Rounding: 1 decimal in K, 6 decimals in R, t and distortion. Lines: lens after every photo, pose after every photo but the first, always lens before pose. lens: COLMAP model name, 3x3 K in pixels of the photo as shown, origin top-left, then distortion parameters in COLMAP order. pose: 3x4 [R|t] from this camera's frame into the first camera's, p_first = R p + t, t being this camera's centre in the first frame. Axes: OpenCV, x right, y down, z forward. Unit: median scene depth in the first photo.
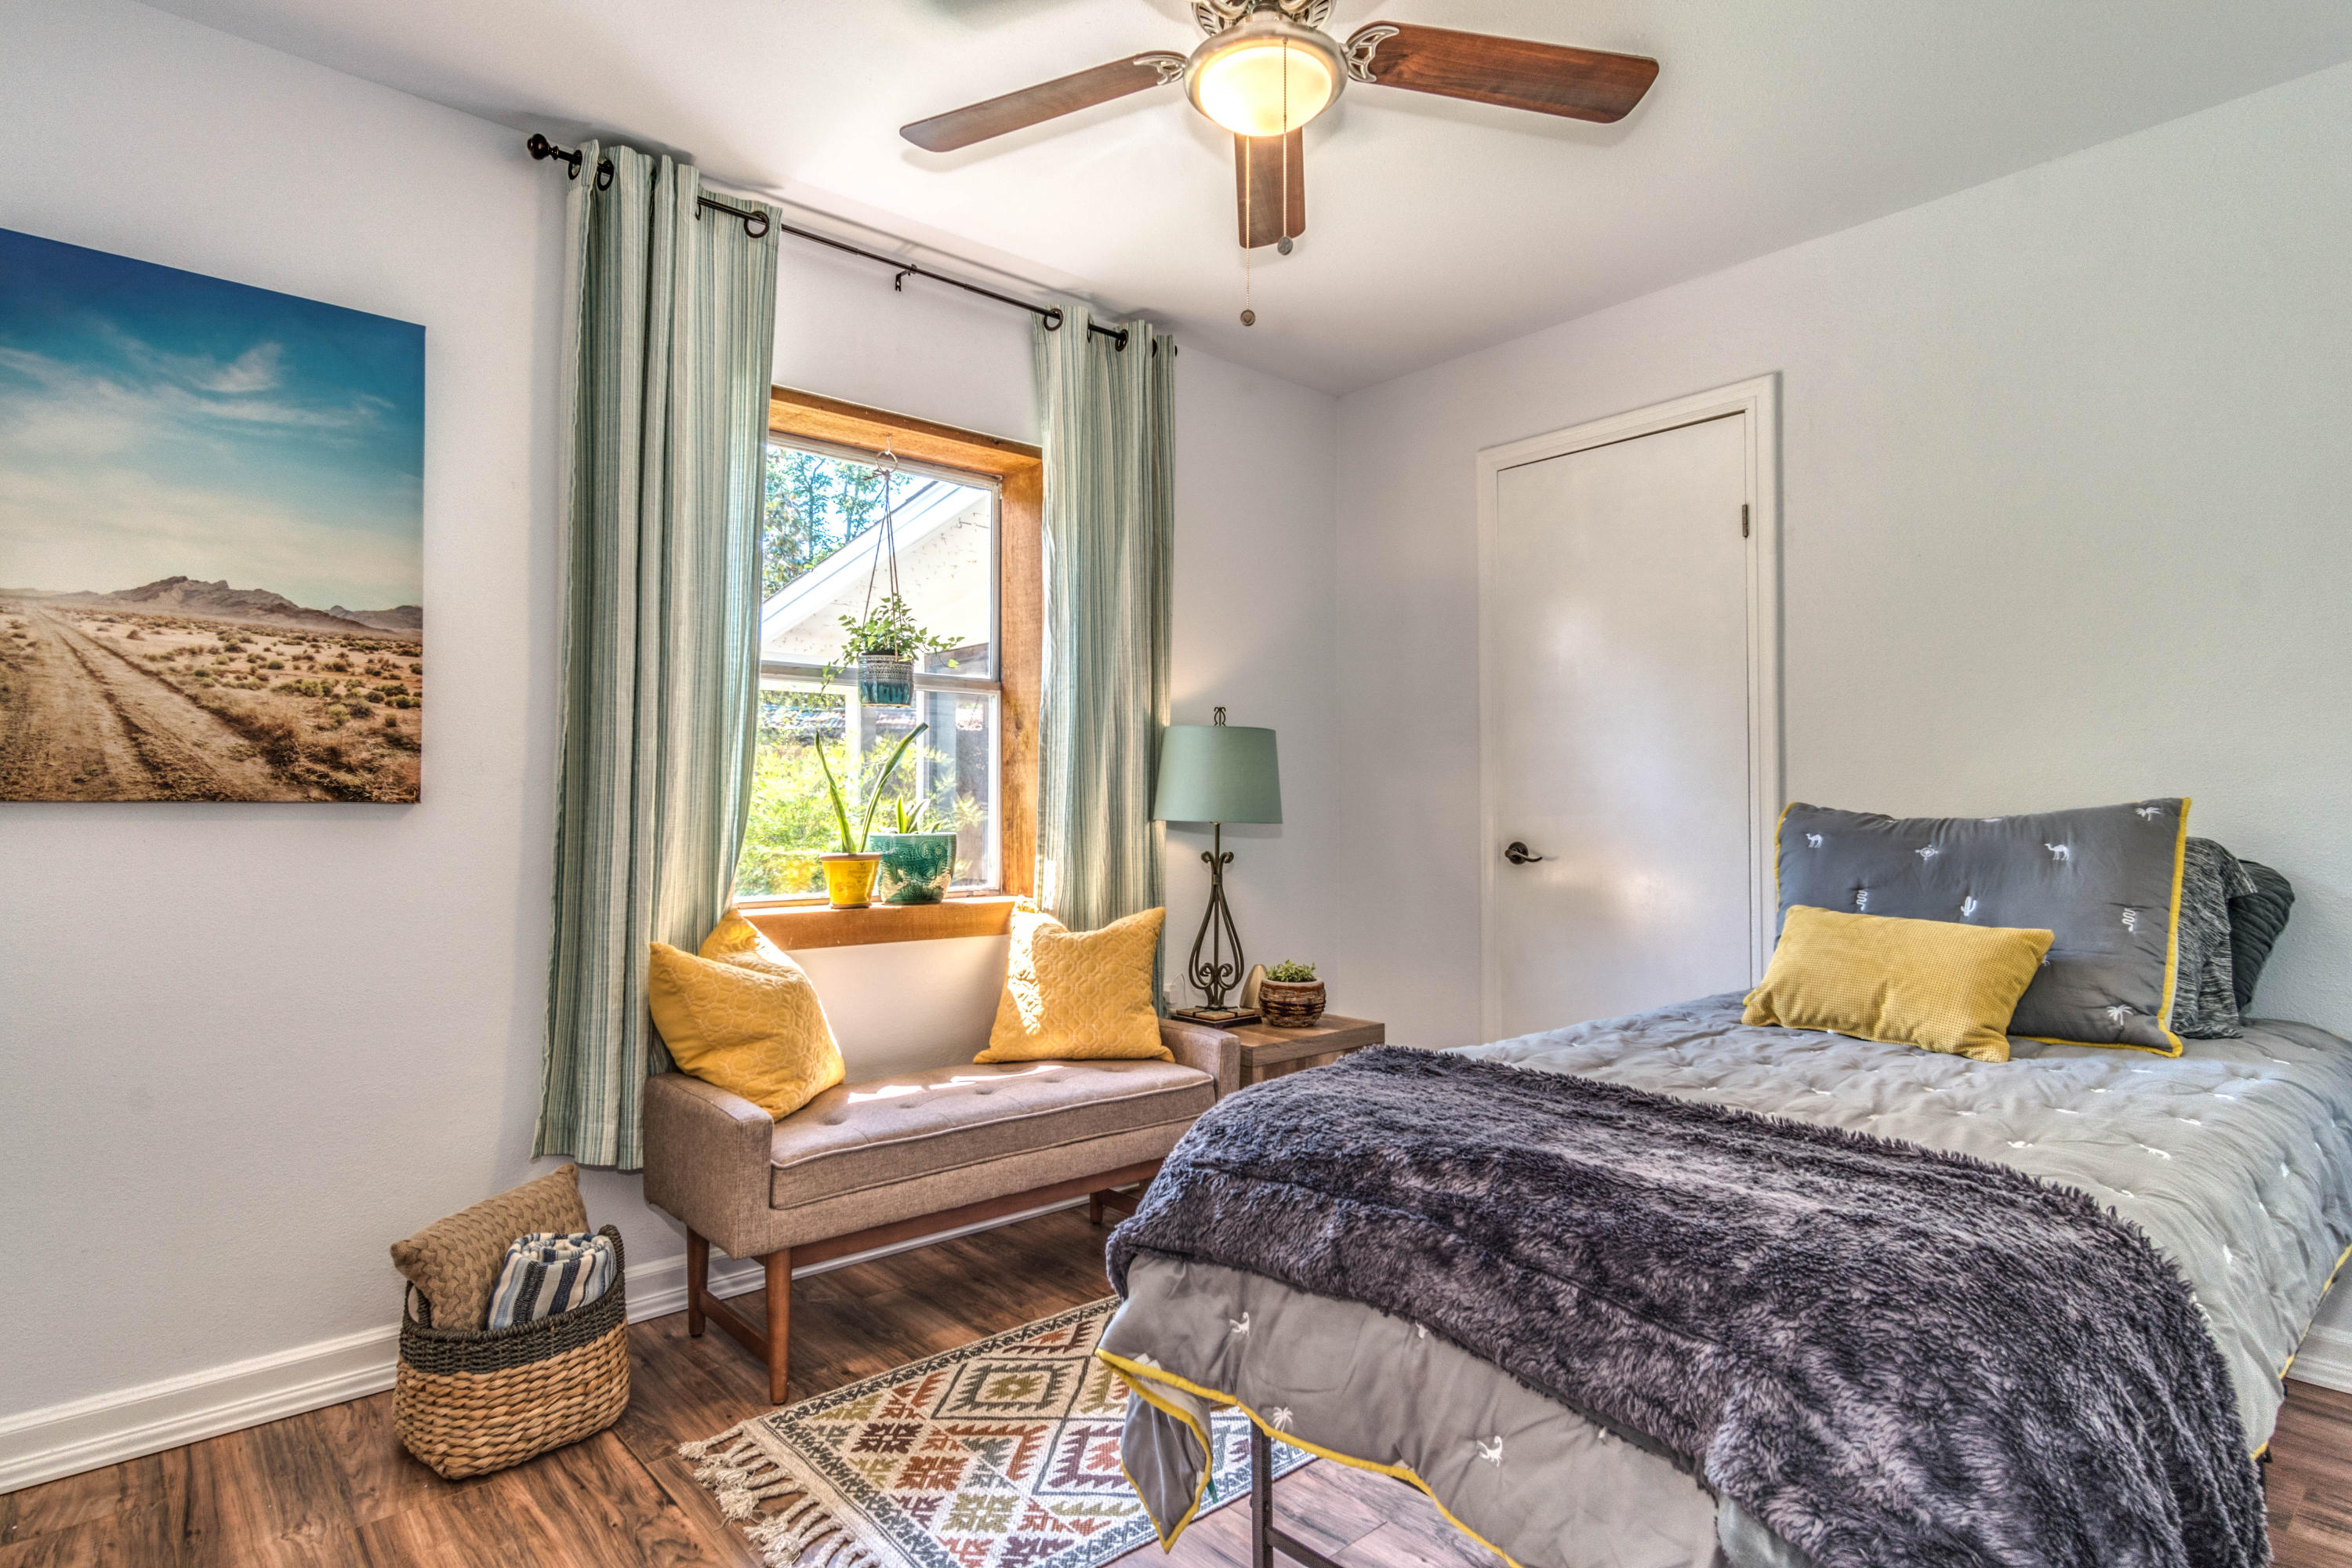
lens RADIAL K [[1242.7, 0, 1158.9], [0, 1242.7, 785.3], [0, 0, 1]] dist [0.001558, 0.004887]
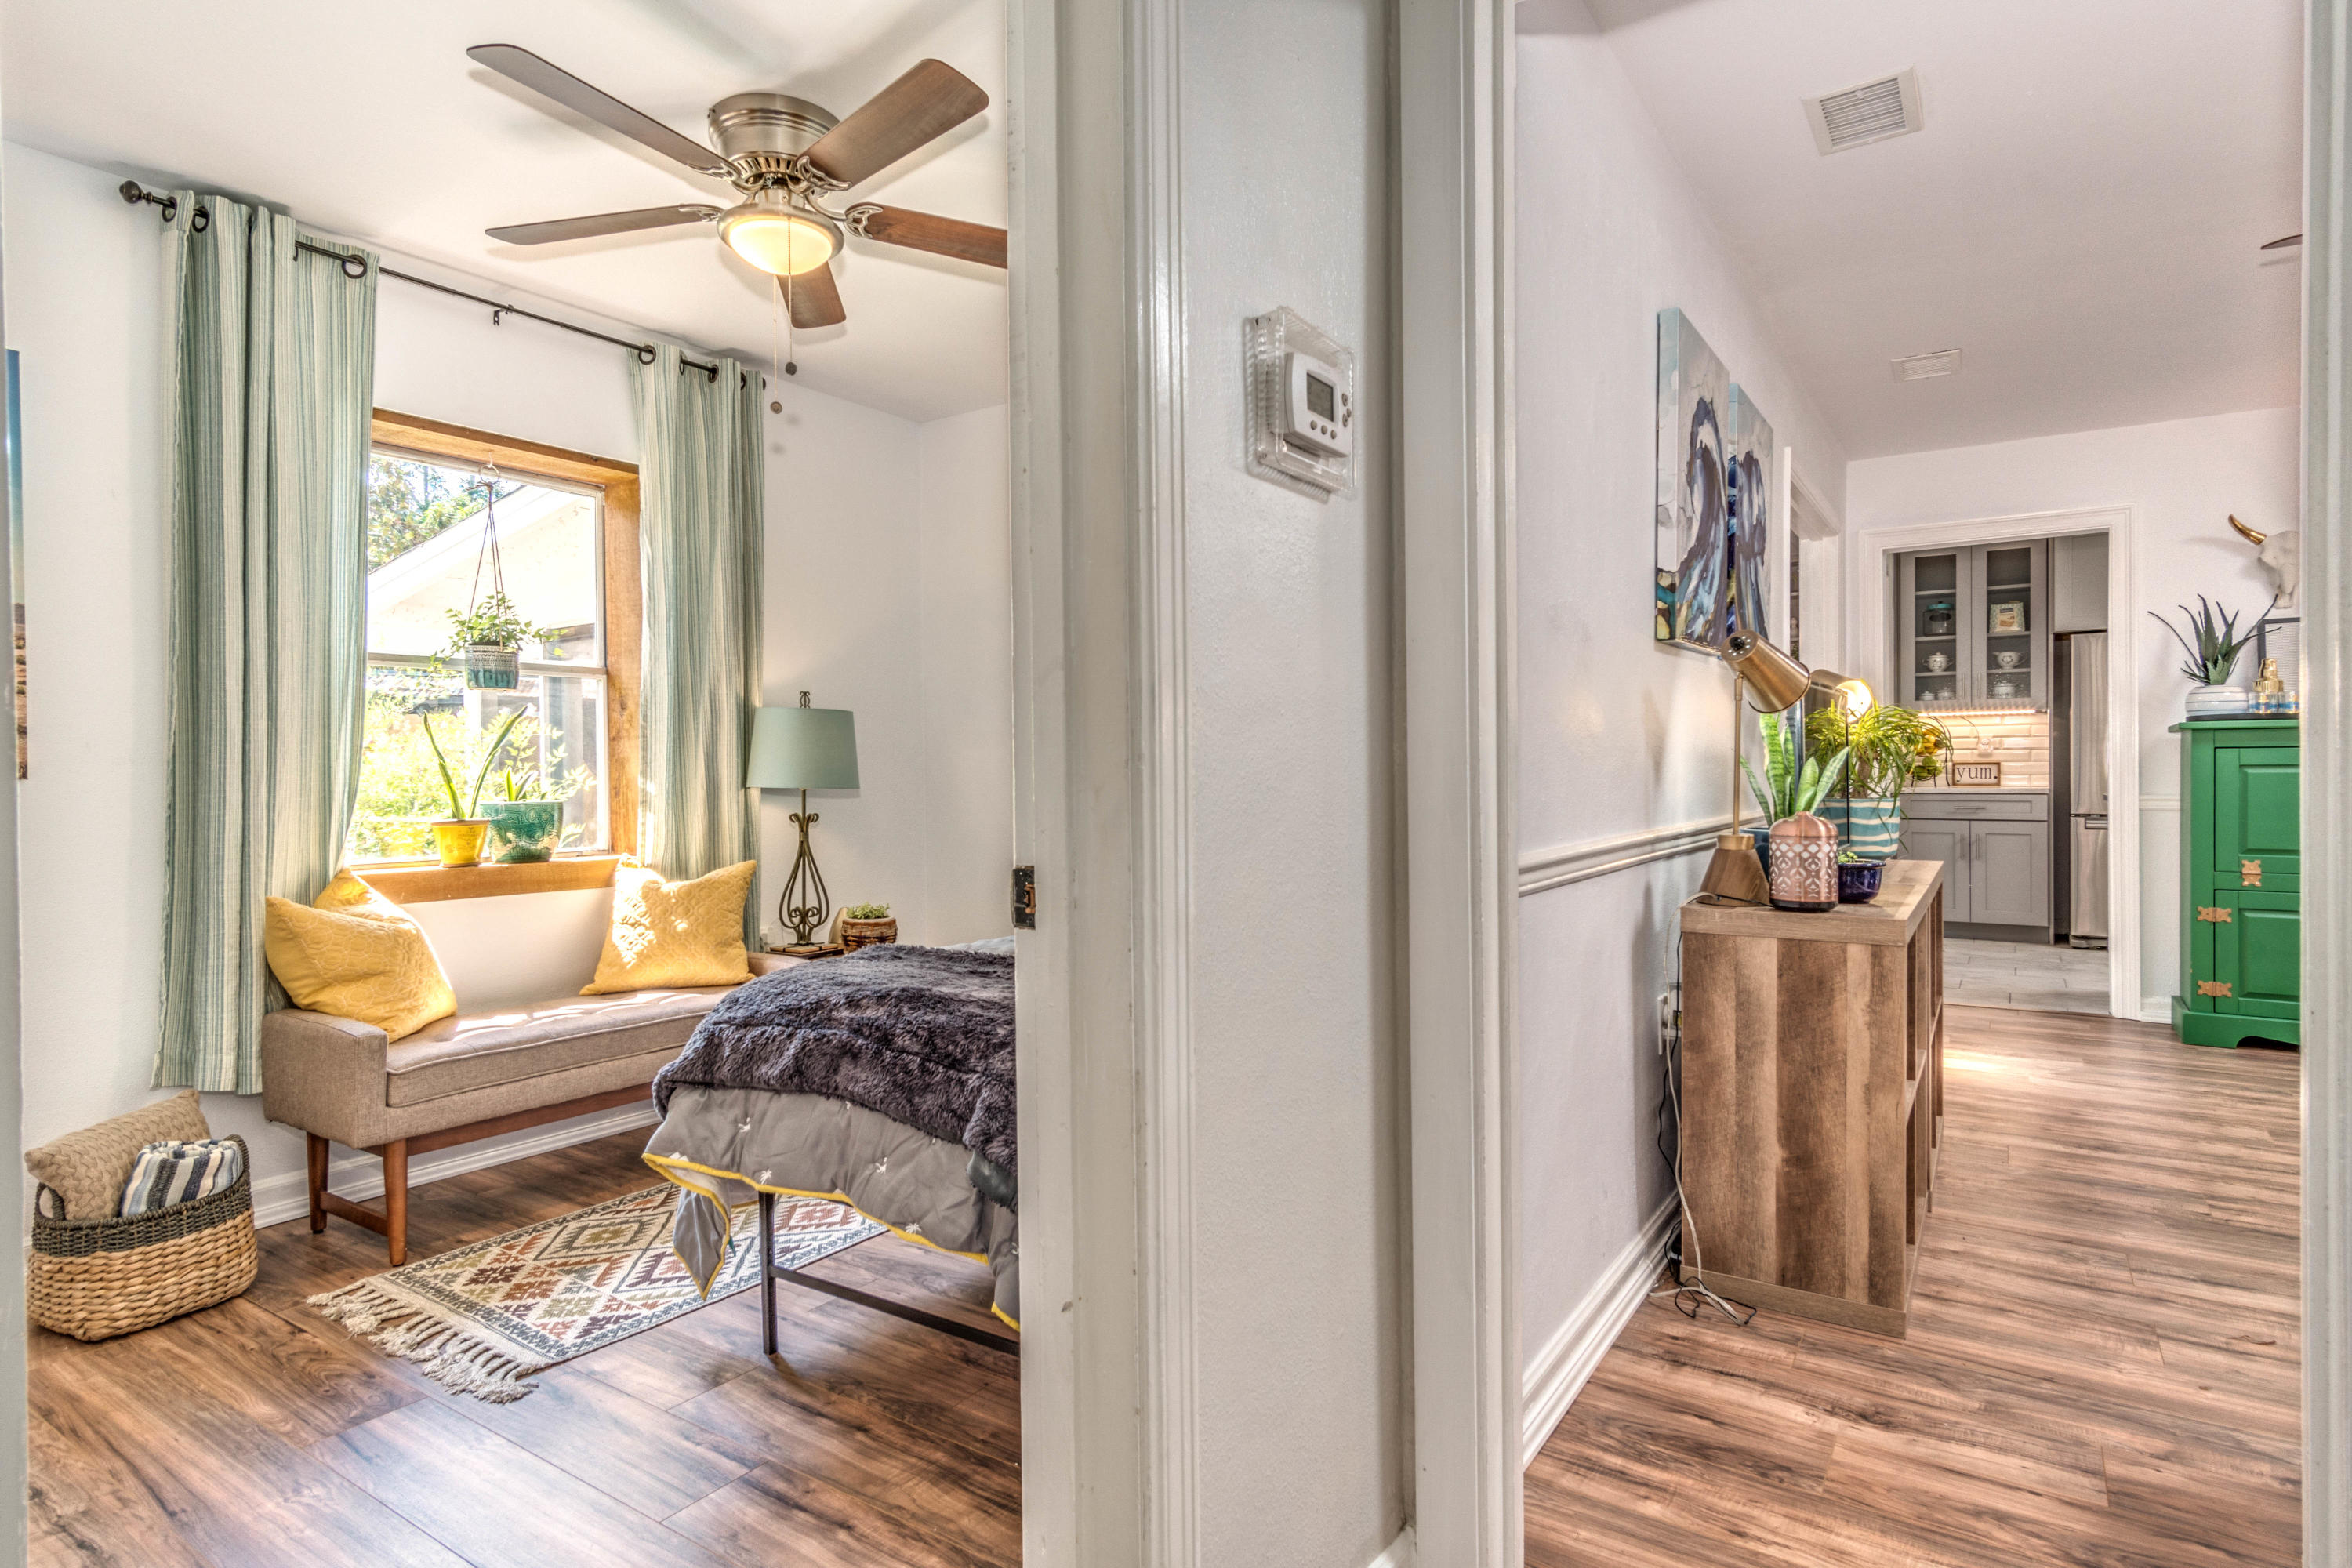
lens RADIAL K [[1242.7, 0, 1158.9], [0, 1242.7, 785.3], [0, 0, 1]] dist [0.001558, 0.004887]
pose [[0.967637, -0.011720, 0.252072, 0.104769], [0.004949, 0.999610, 0.027477, -0.005893], [-0.252296, -0.025340, 0.967318, -0.327939]]
